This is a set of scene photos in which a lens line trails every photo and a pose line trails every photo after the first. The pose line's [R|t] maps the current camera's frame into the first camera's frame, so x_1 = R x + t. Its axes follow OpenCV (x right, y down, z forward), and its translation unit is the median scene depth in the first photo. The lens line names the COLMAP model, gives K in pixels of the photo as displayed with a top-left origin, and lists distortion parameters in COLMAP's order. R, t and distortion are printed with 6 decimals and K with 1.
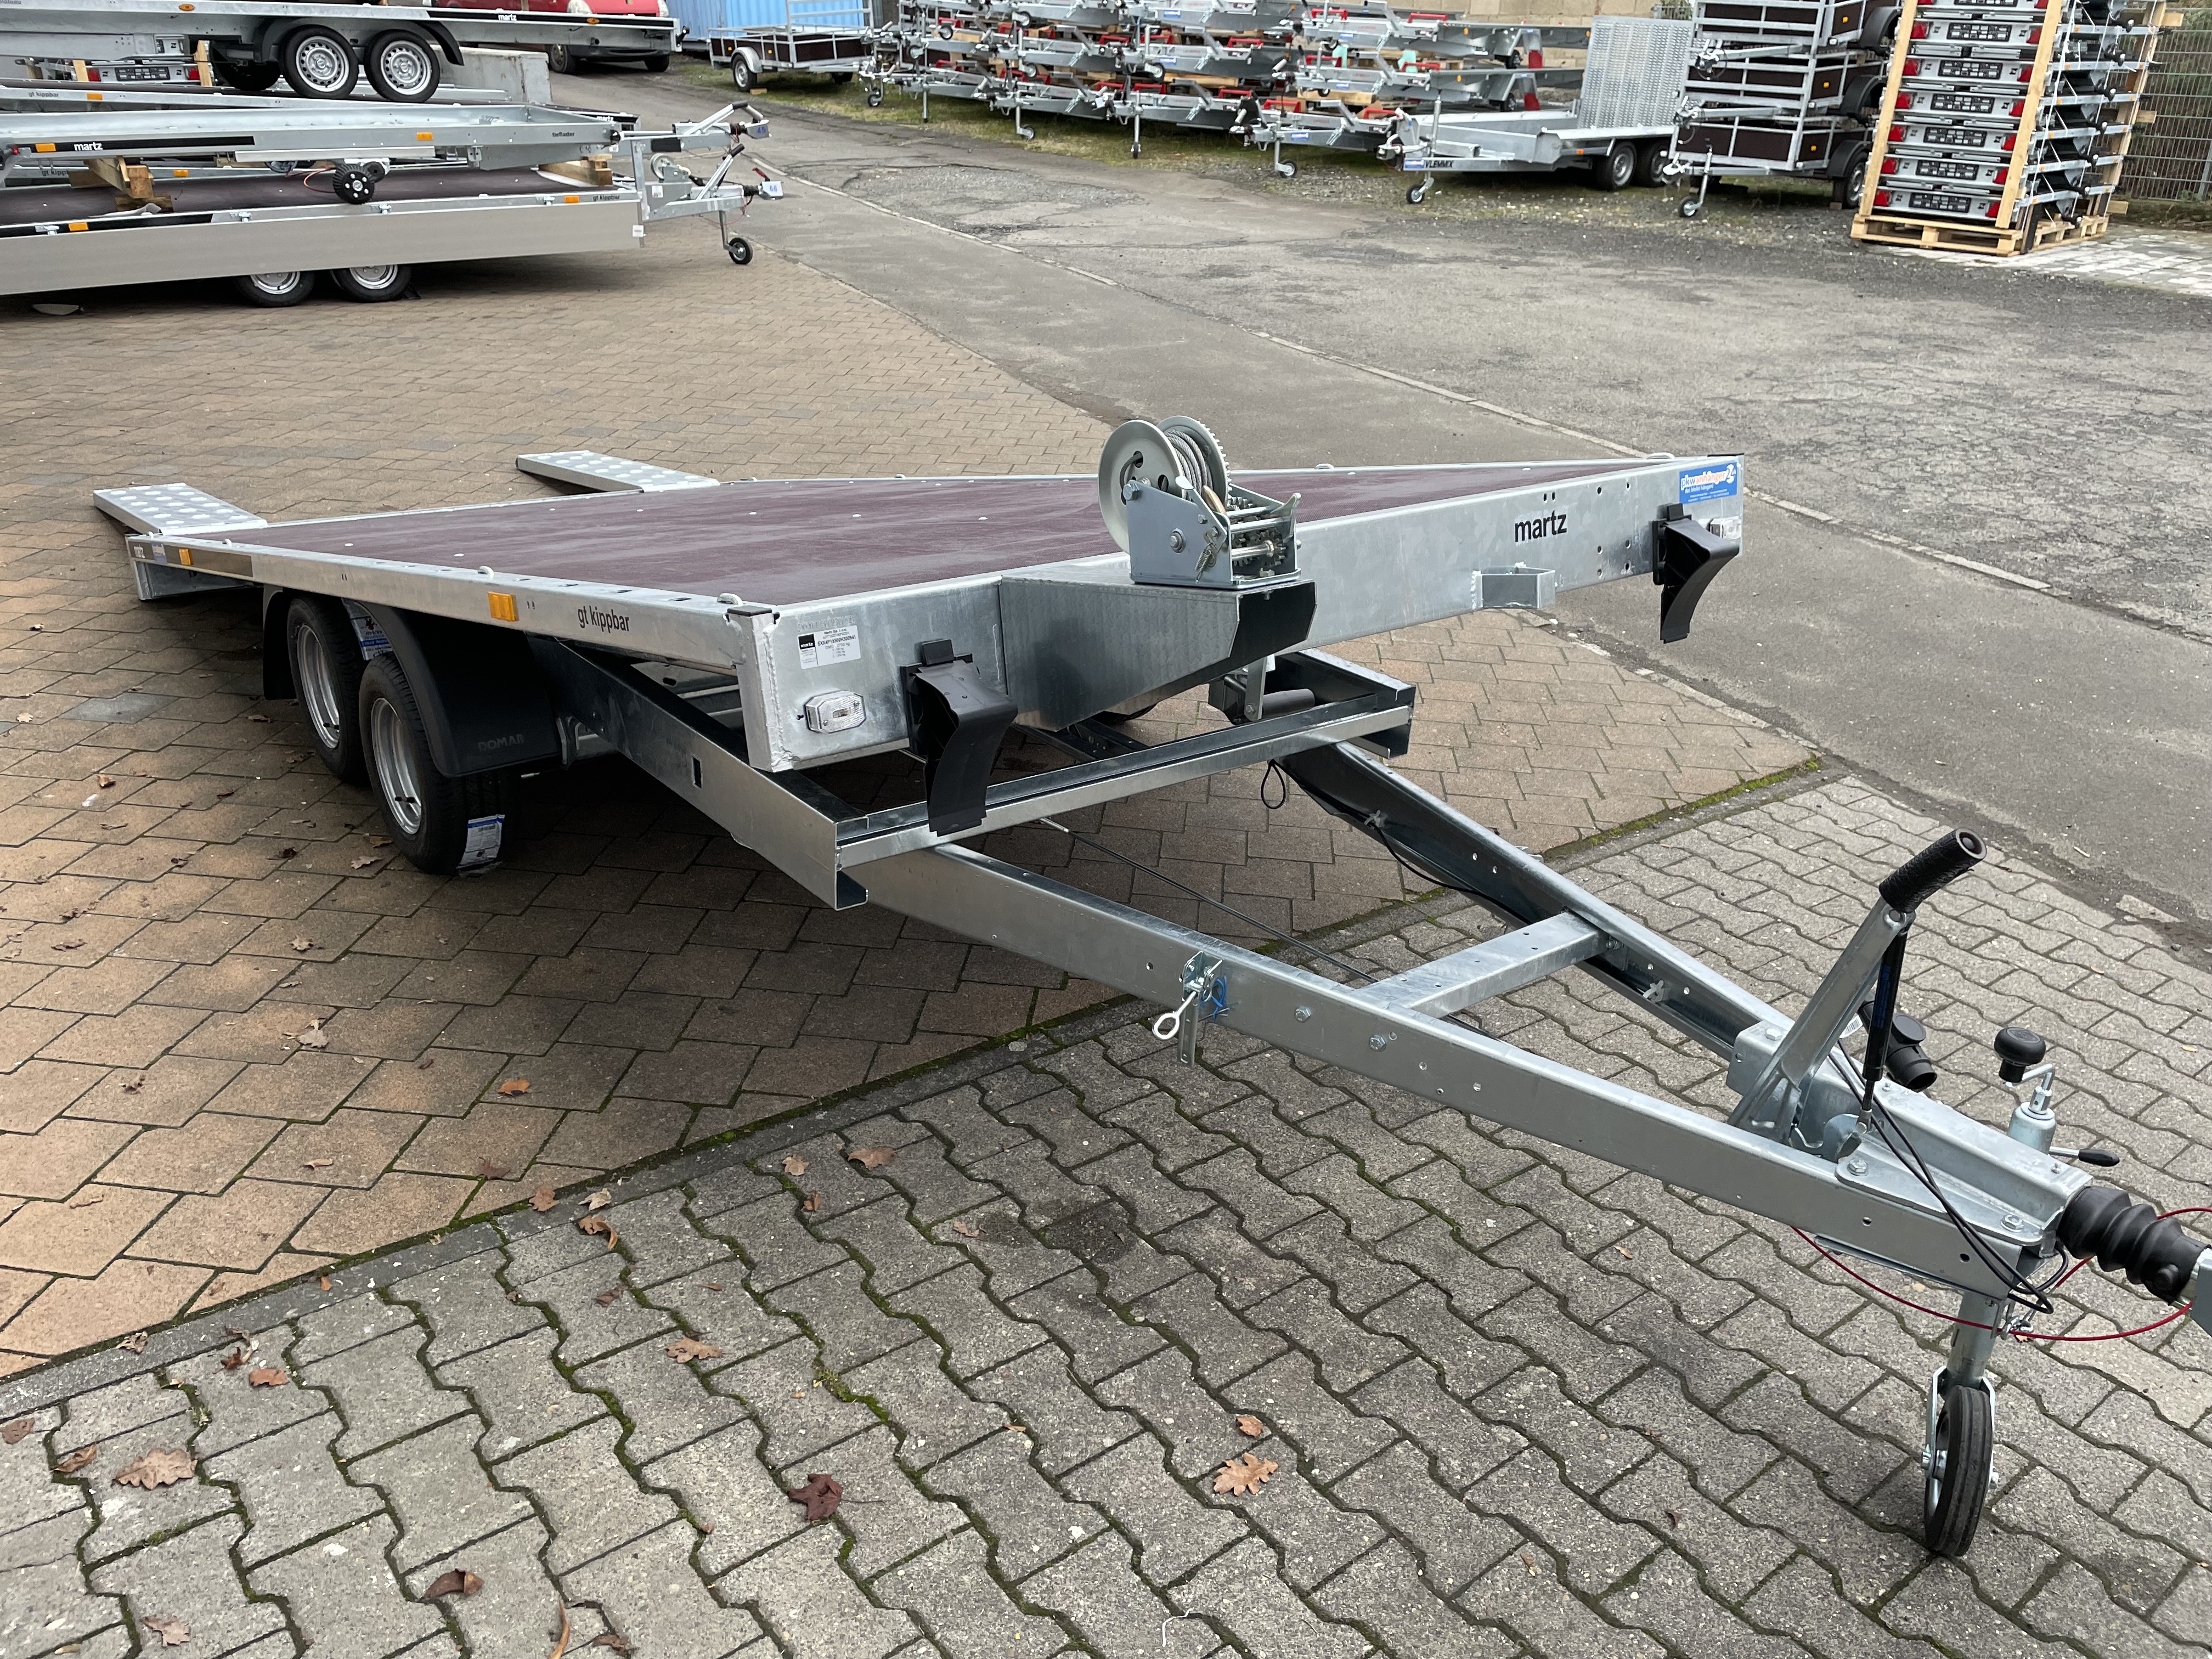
lens RADIAL K [[1660.0, 0, 1115.1], [0, 1660.0, 819.9], [0, 0, 1]] dist [0.087411, -0.110621]
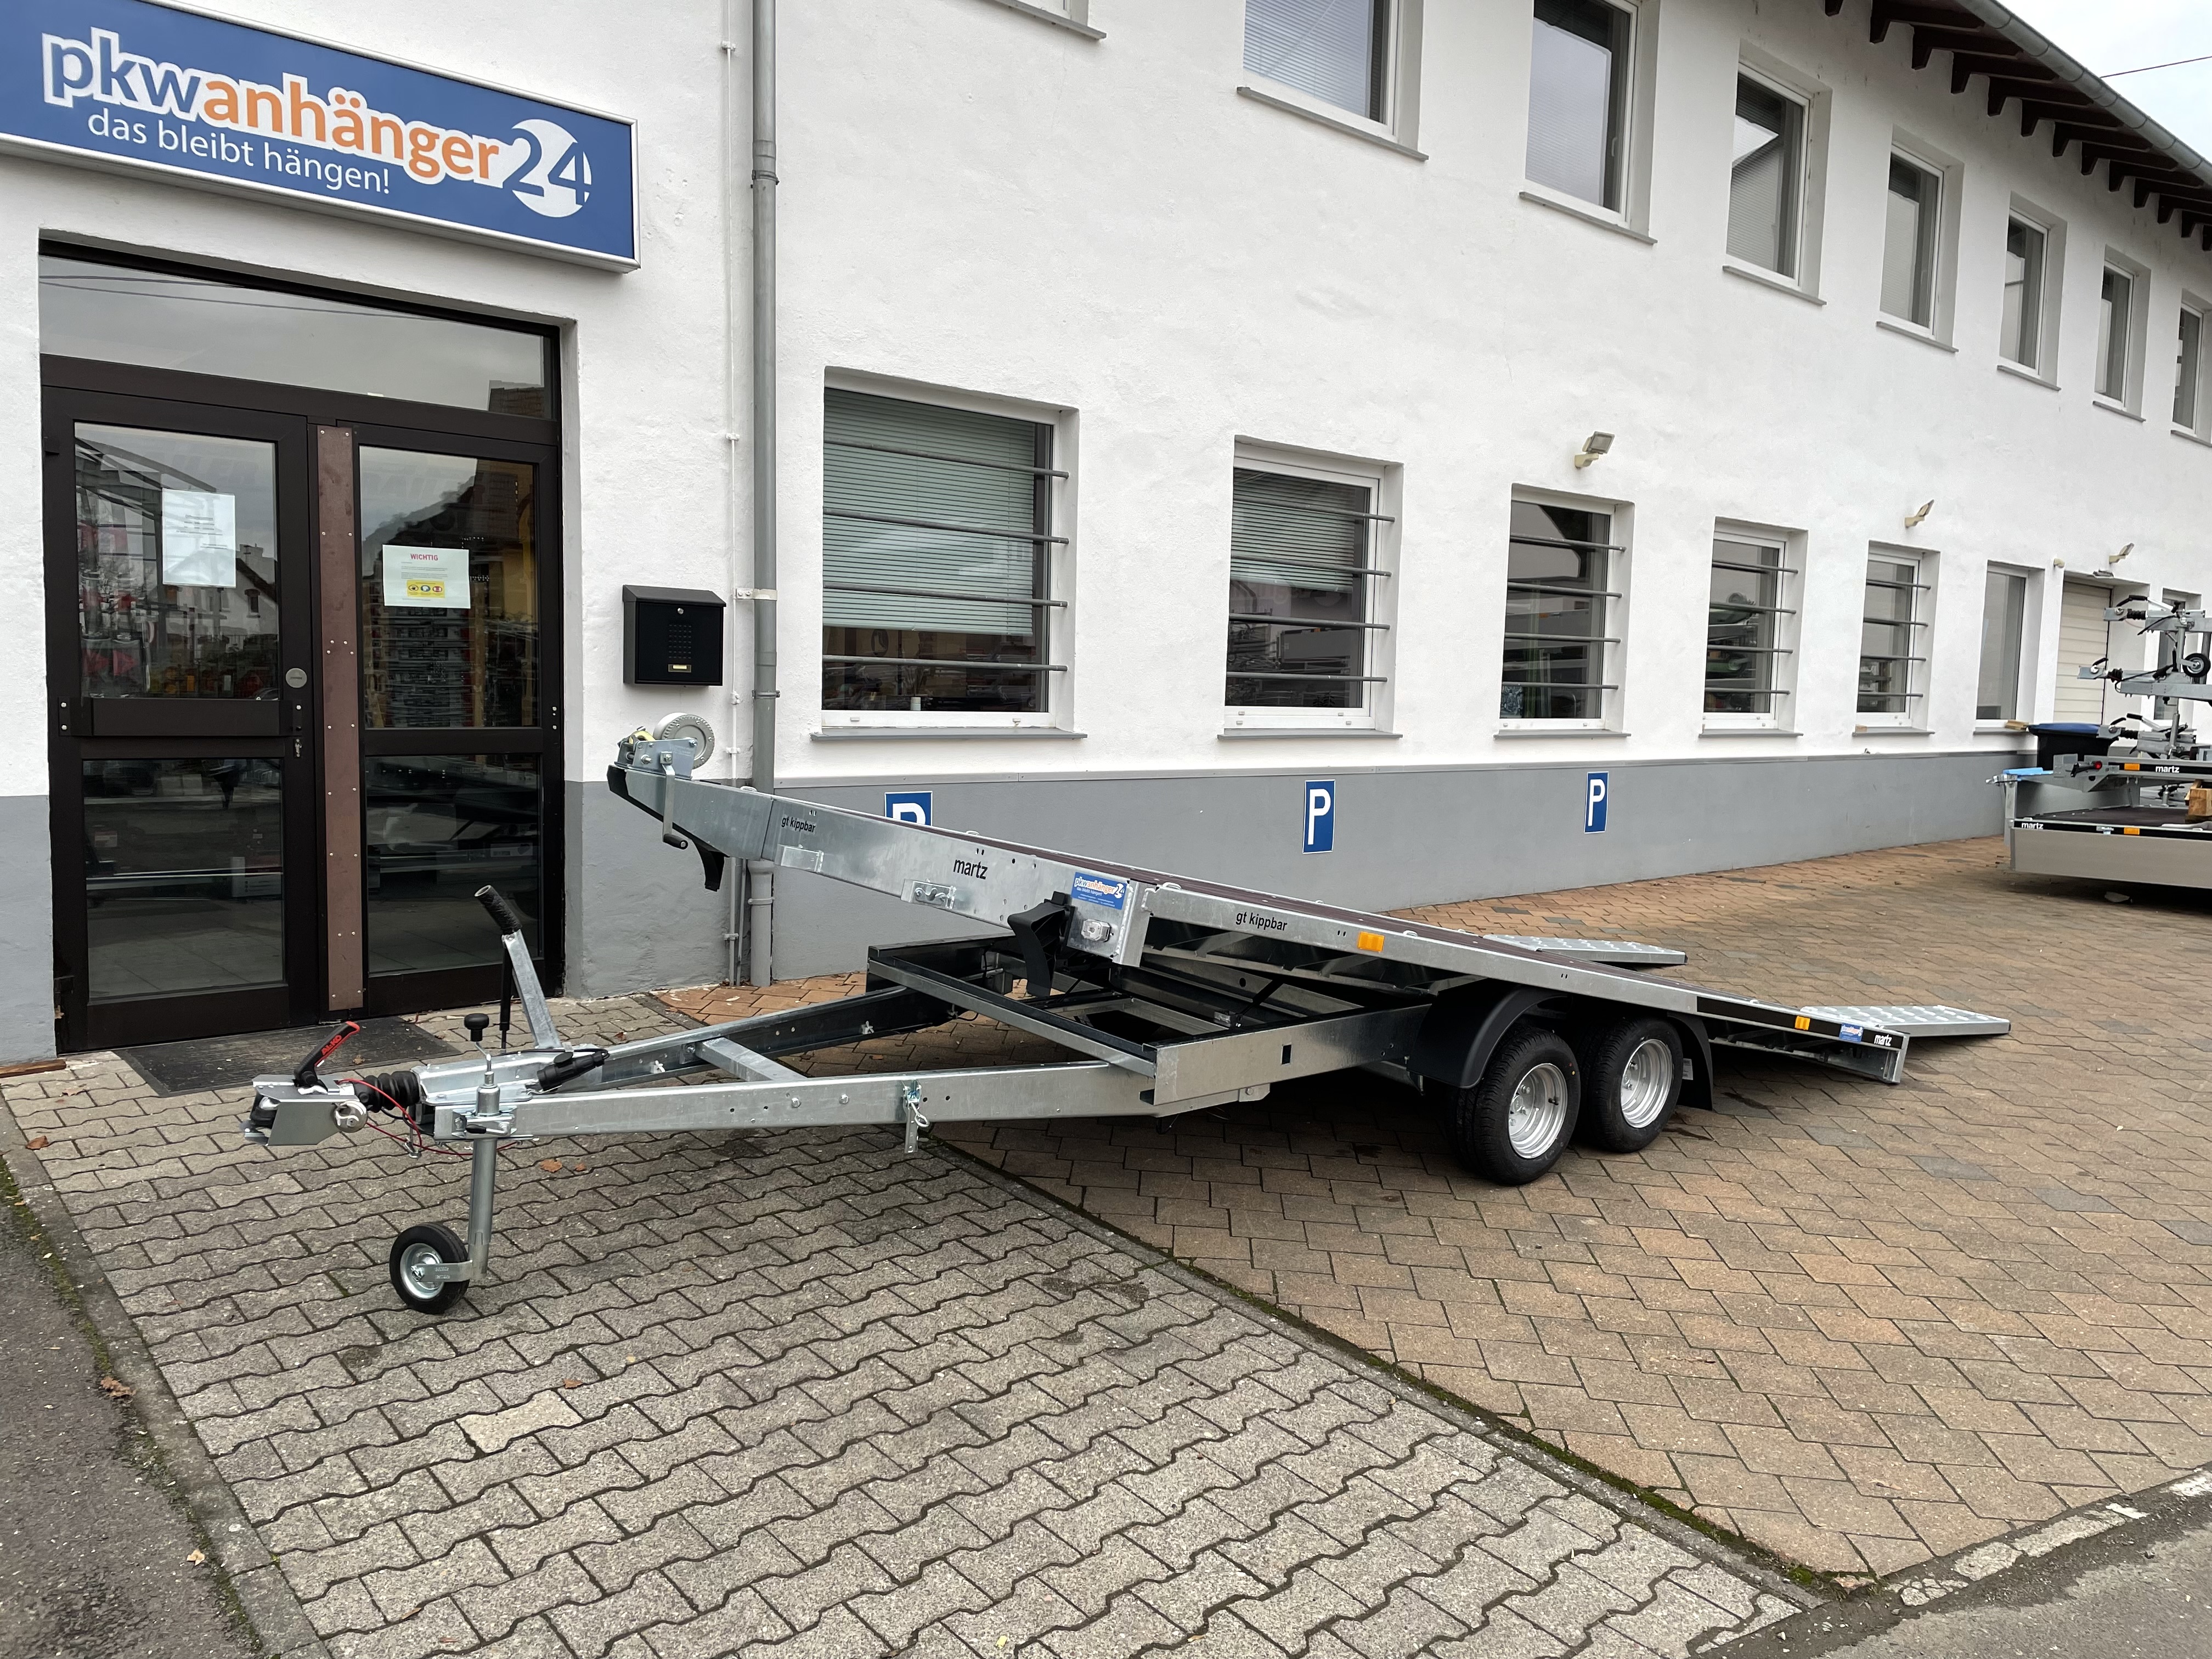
lens RADIAL K [[1660.0, 0, 1120.2], [0, 1660.0, 818.1], [0, 0, 1]] dist [0.087411, -0.110621]
pose [[0.045332, 0.073137, -0.996291, 1.954849], [-0.448843, 0.892472, 0.045093, -0.387437], [0.892460, 0.445134, 0.073285, 1.123011]]
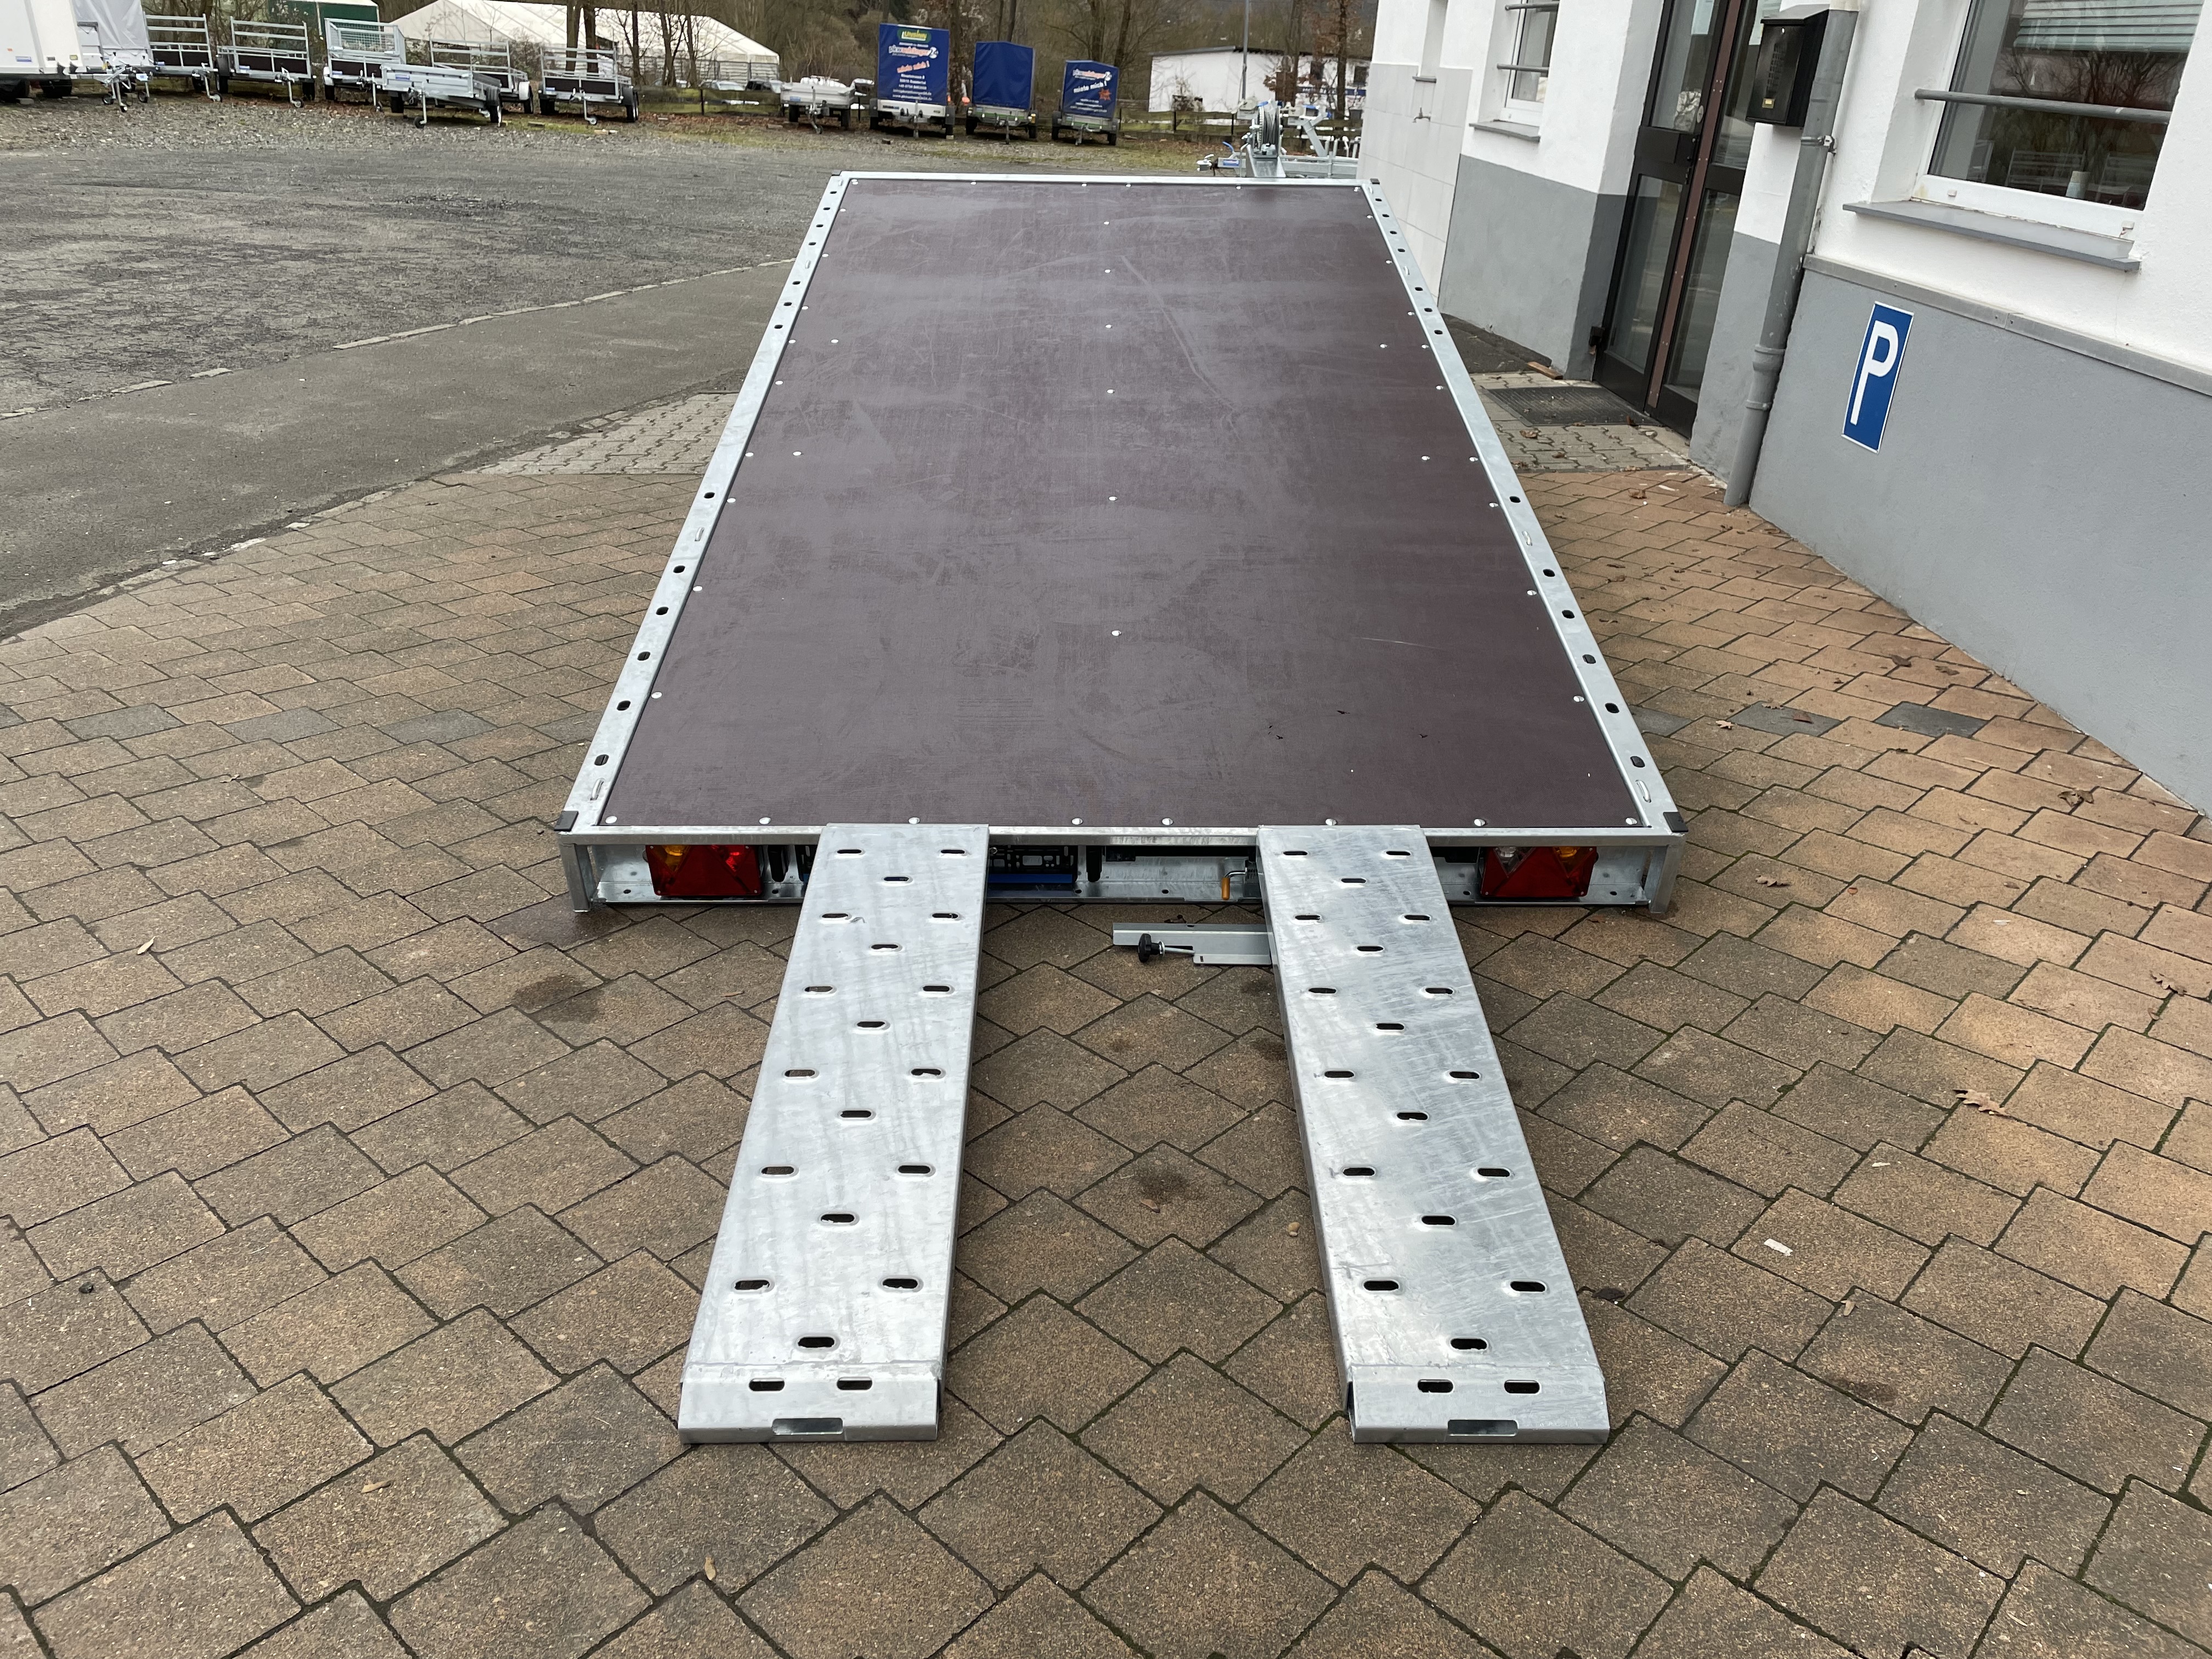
lens RADIAL K [[1660.0, 0, 1110.1], [0, 1660.0, 826.9], [0, 0, 1]] dist [0.087411, -0.110621]
pose [[-0.785227, -0.314969, 0.533116, -1.533801], [0.199348, 0.686539, 0.699232, -1.296964], [-0.586241, 0.655331, -0.476300, 2.899668]]
